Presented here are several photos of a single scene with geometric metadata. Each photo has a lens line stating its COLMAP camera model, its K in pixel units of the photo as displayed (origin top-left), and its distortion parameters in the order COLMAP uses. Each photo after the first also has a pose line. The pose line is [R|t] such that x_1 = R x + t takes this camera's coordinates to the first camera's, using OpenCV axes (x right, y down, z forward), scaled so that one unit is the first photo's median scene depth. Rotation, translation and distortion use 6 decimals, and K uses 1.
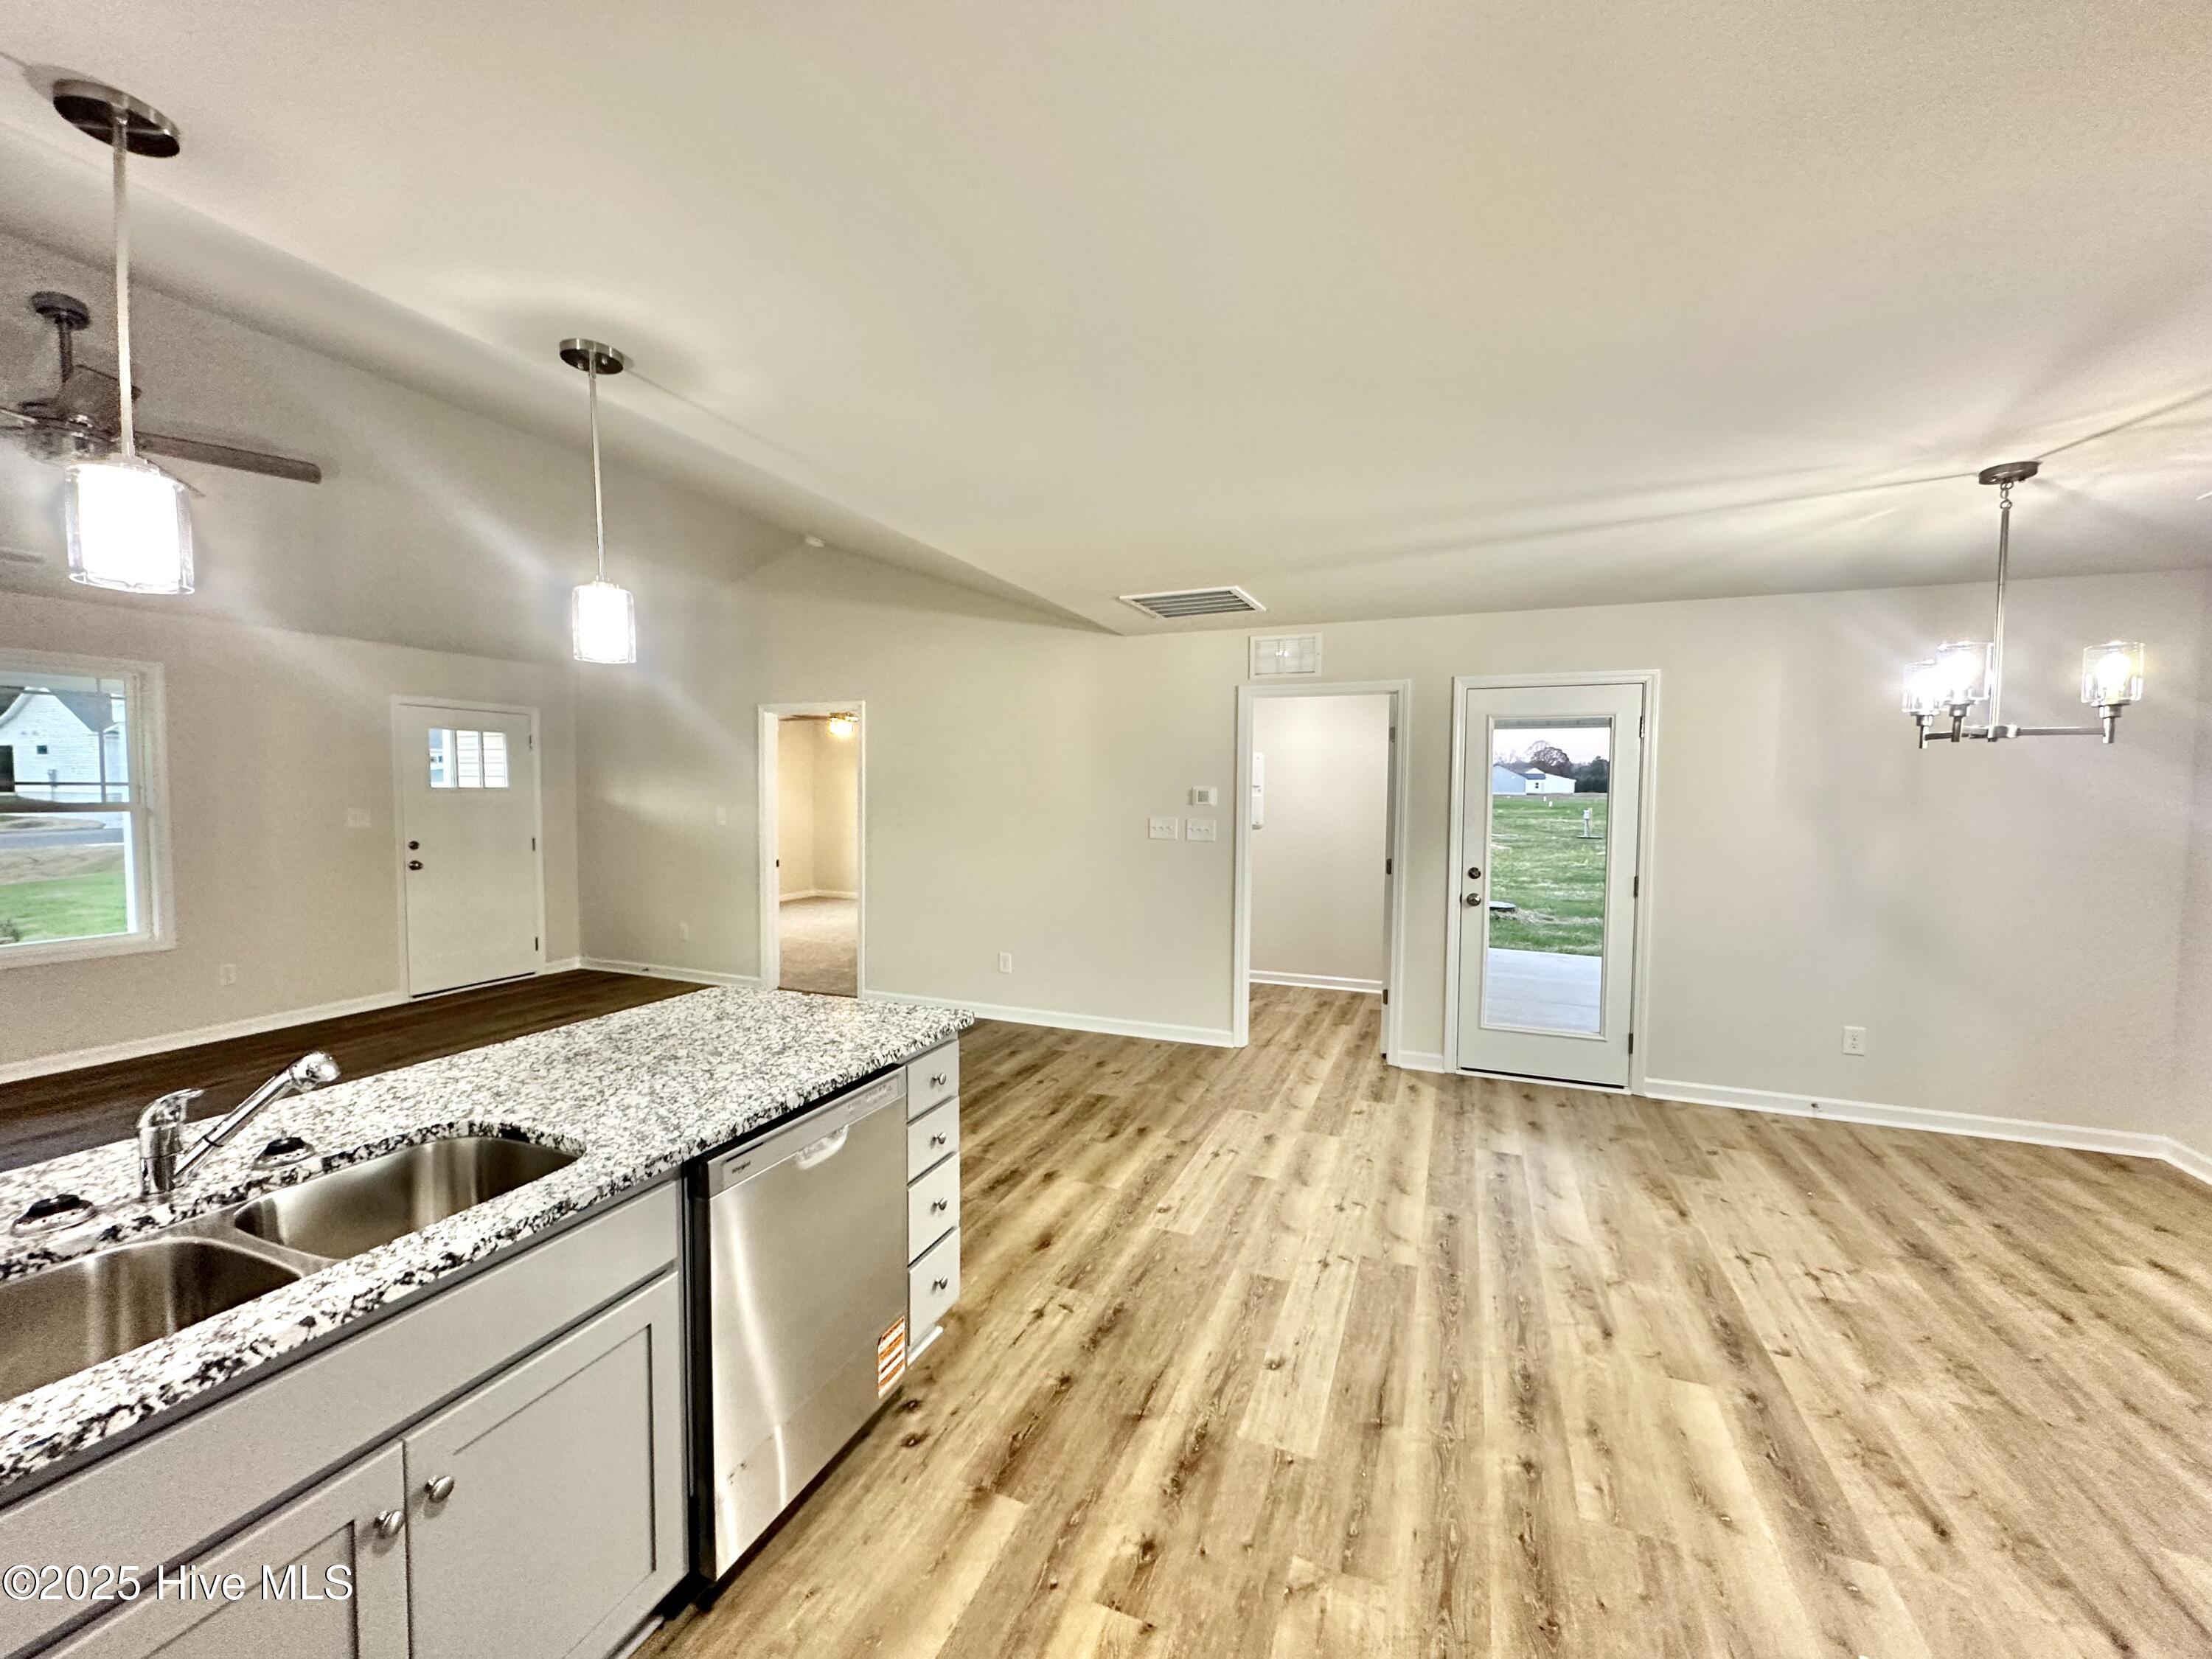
lens RADIAL K [[880.4, 0, 1107.6], [0, 880.4, 832.5], [0, 0, 1]] dist [-0.000881, 0.000234]
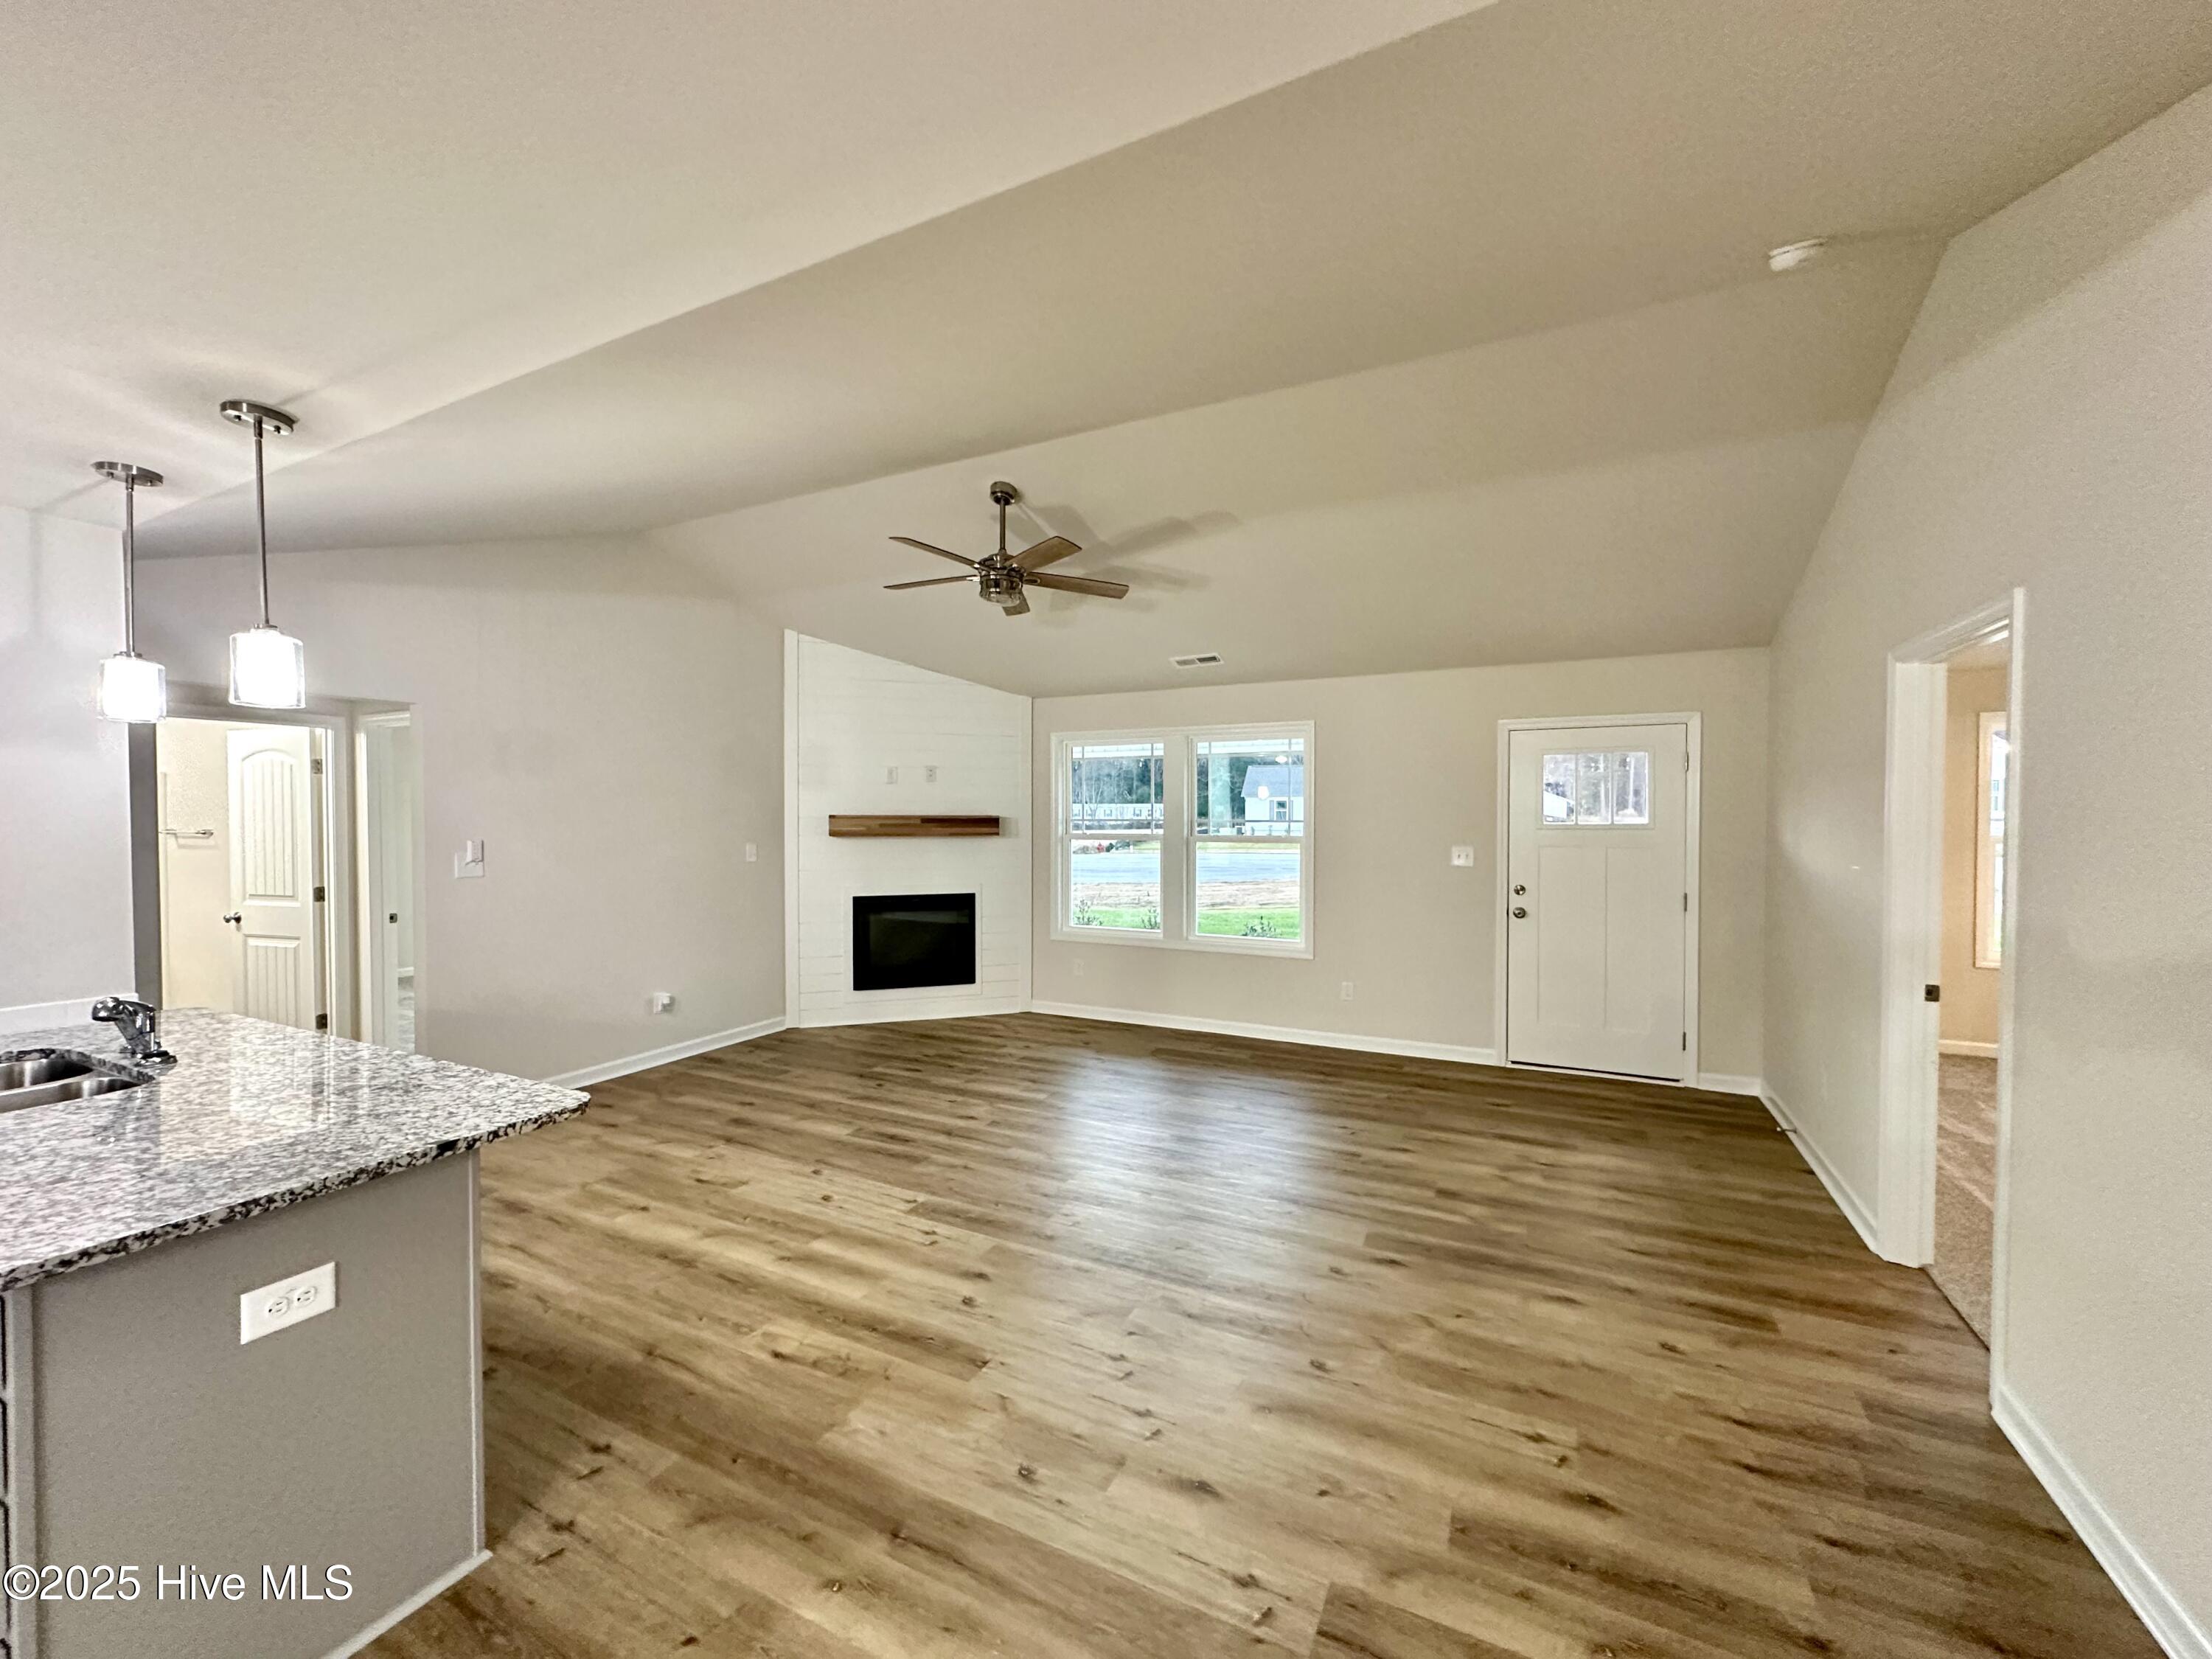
lens RADIAL K [[880.4, 0, 1106.2], [0, 880.4, 834.2], [0, 0, 1]] dist [-0.000881, 0.000234]
pose [[-0.082345, 0.013370, -0.996514, 0.262413], [-0.048532, 0.998670, 0.017409, -0.080817], [0.995421, 0.049797, -0.081586, 1.474075]]
